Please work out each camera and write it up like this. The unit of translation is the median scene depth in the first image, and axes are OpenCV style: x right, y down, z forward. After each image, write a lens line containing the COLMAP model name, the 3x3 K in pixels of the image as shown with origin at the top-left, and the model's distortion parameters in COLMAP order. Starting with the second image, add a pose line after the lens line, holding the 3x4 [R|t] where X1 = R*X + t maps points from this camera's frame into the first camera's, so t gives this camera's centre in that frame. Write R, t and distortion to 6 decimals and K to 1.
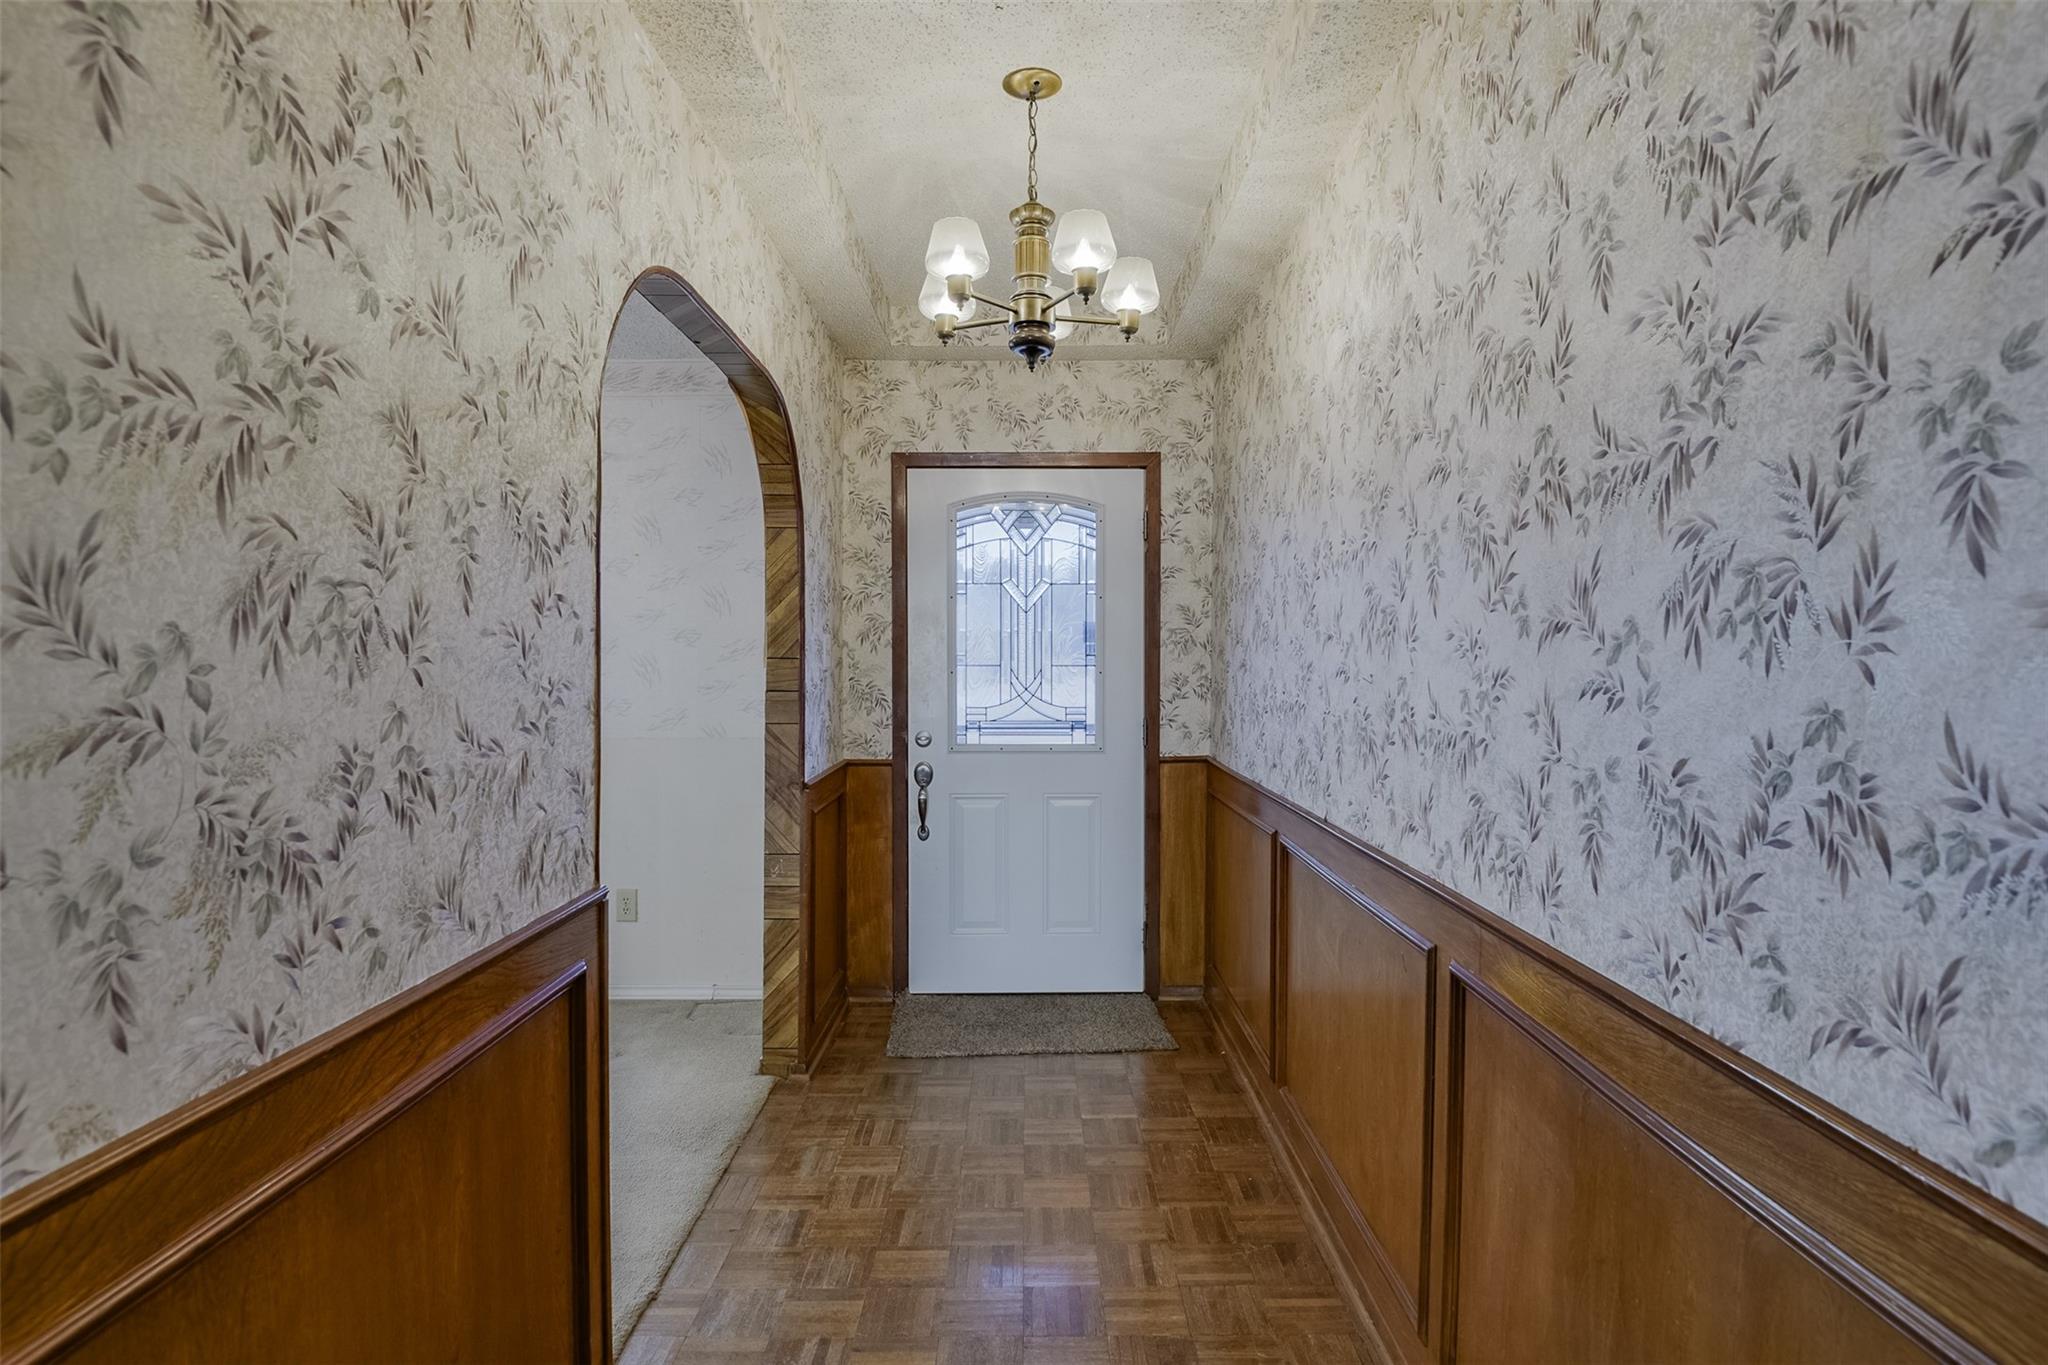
lens RADIAL K [[1045.2, 0, 1024.0], [0, 1045.2, 682.5], [0, 0, 1]] dist [-0.001918, -0.000443]
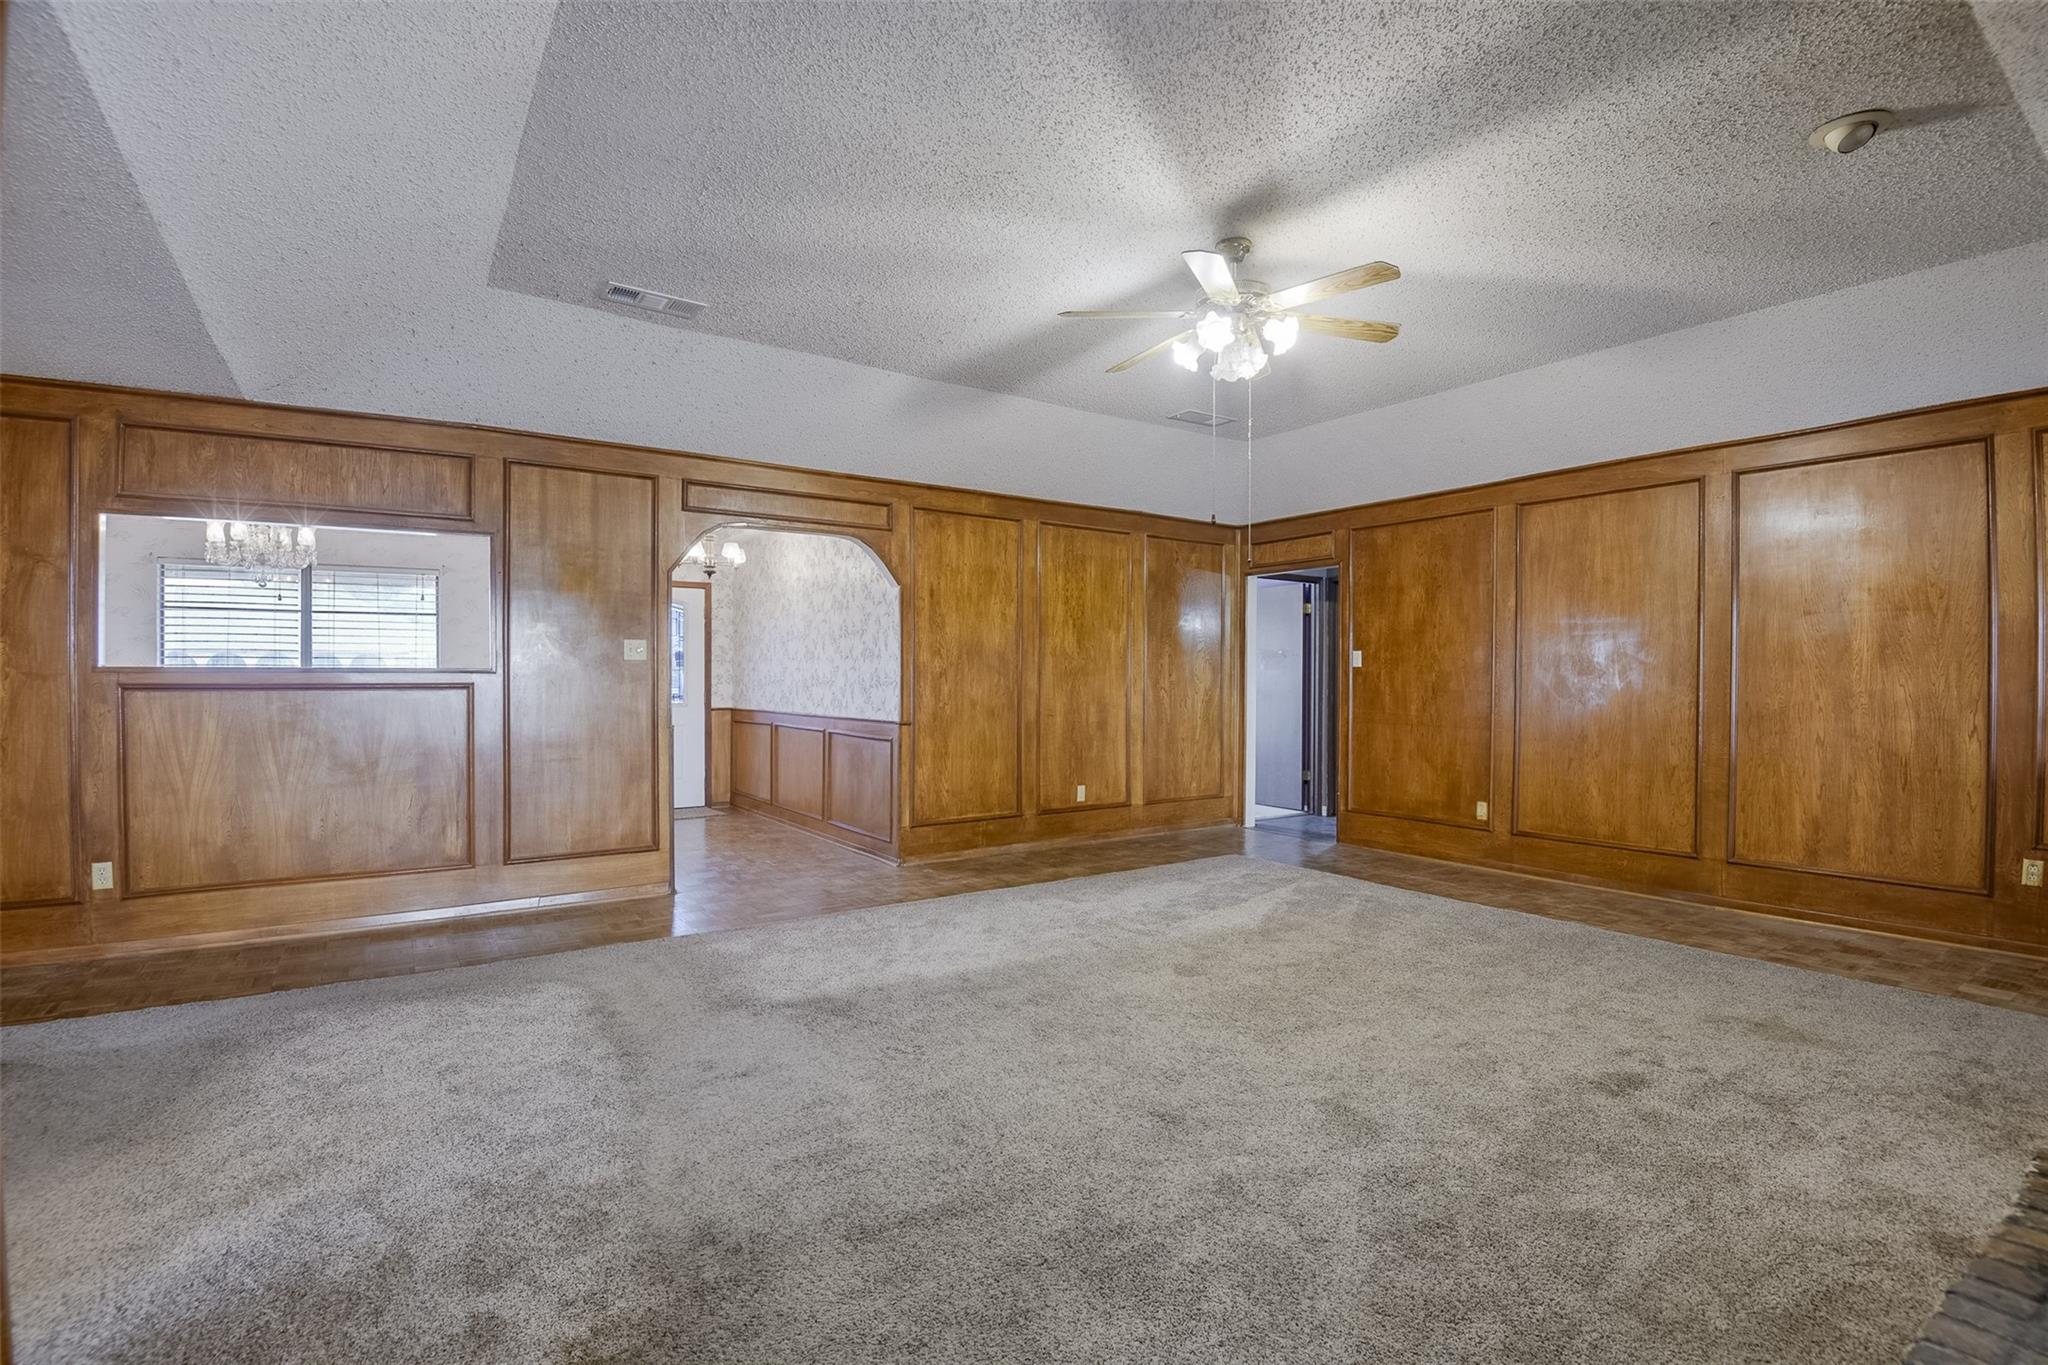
lens RADIAL K [[975.6, 0, 1024.0], [0, 975.6, 682.5], [0, 0, 1]] dist [-0.036914, -0.005960]
pose [[0.823931, -0.000529, 0.566690, -0.727089], [0.013003, 0.999754, -0.017973, 0.082728], [-0.566541, 0.022177, 0.823735, -1.676830]]
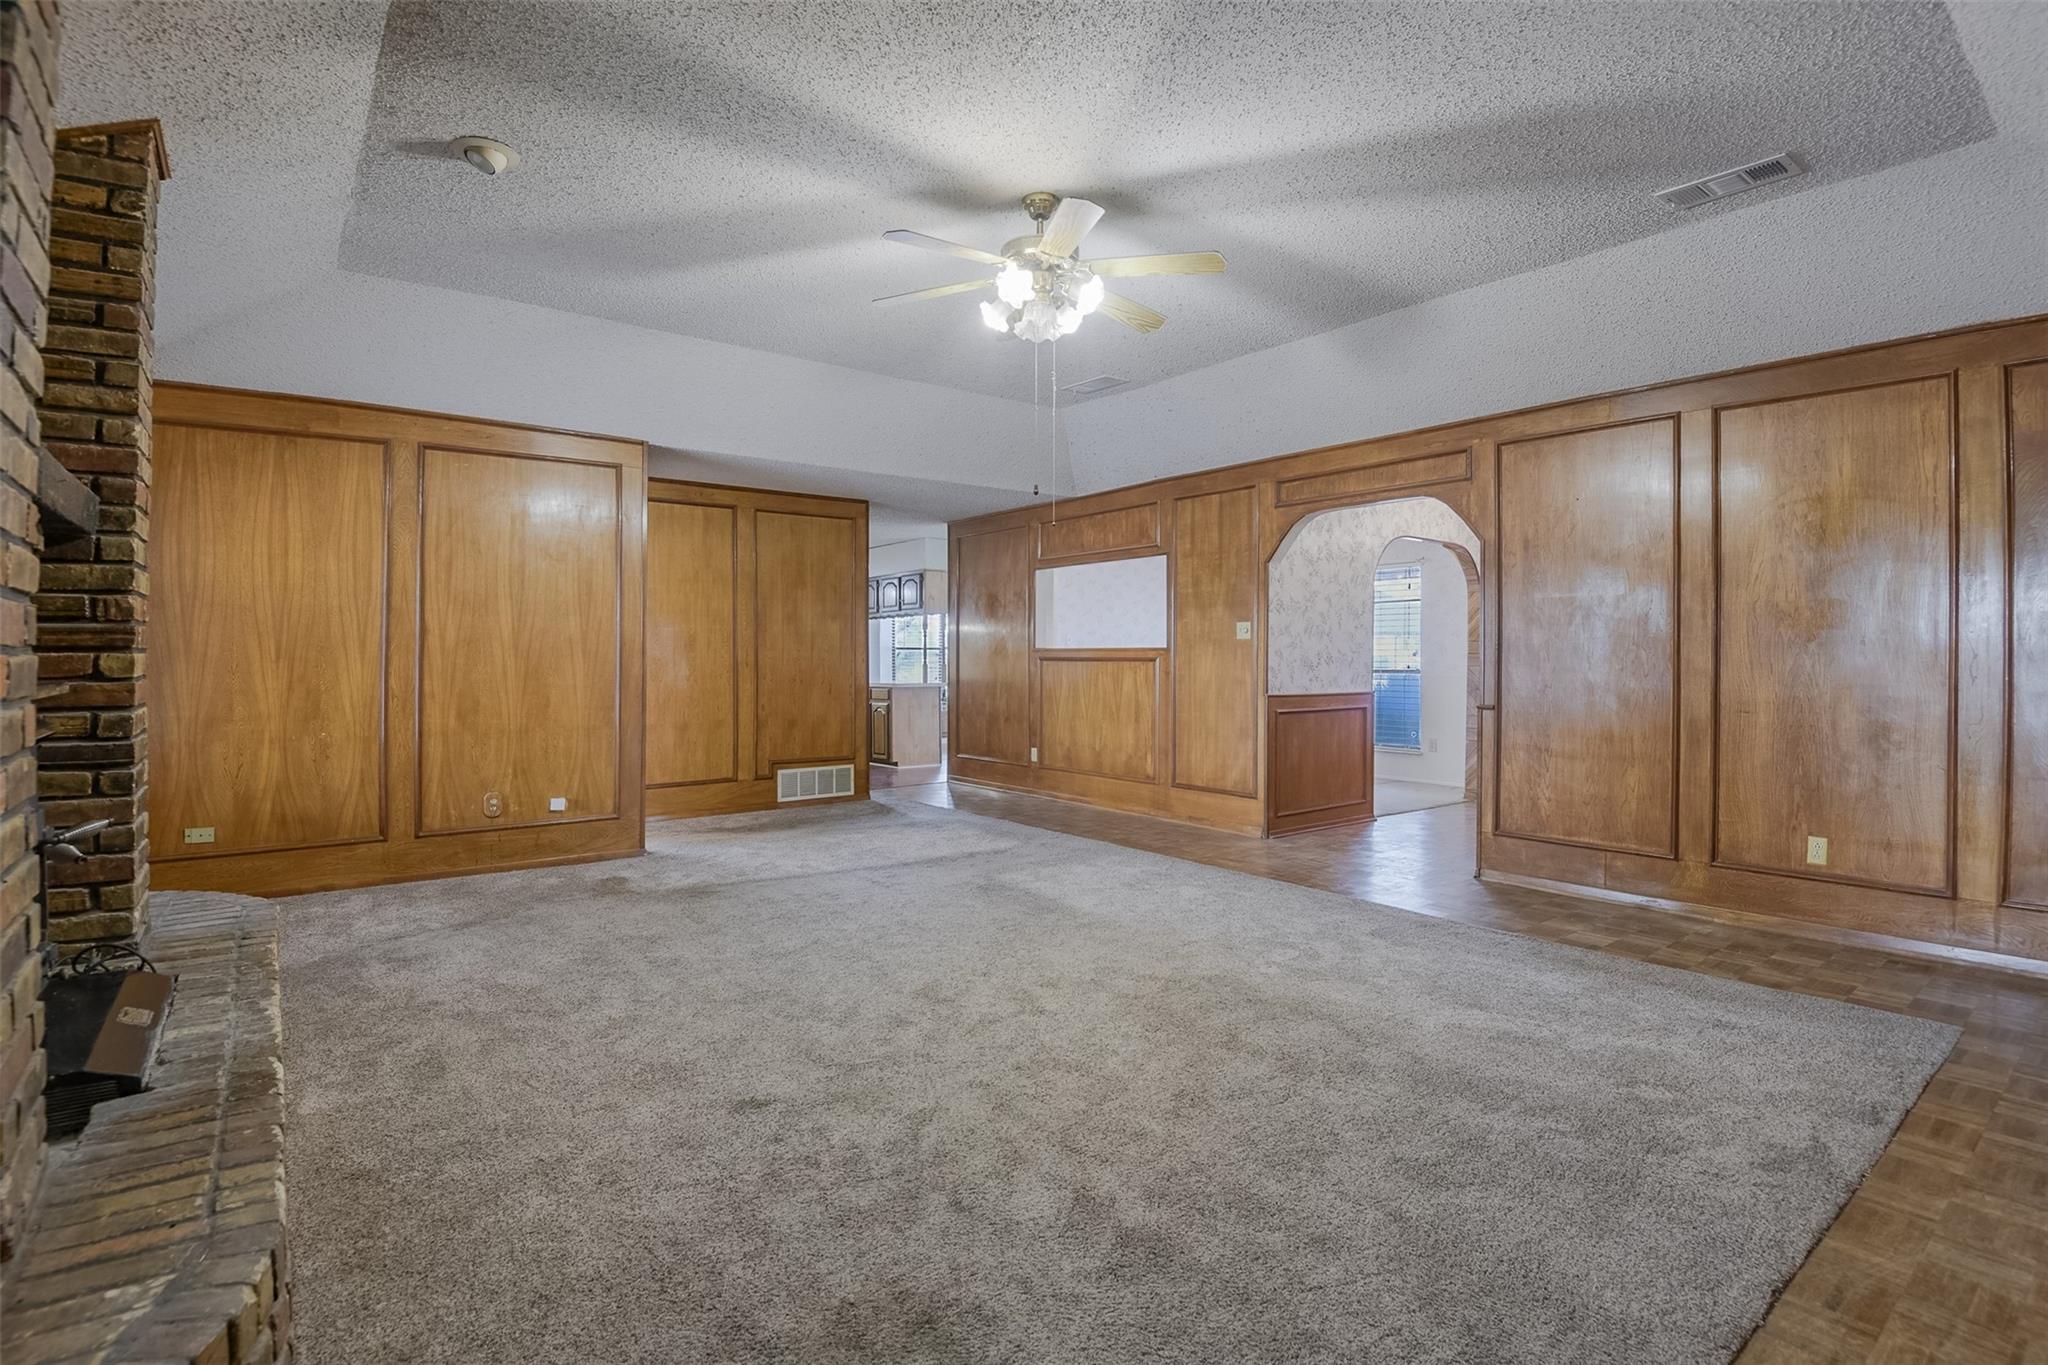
lens RADIAL K [[959.9, 0, 1045.7], [0, 959.9, 644.8], [0, 0, 1]] dist [-0.001273, -0.022010]
pose [[0.624073, -0.007272, -0.781332, 1.086607], [-0.021387, 0.999423, -0.026384, 0.080336], [0.781073, 0.033176, 0.623558, -1.489350]]
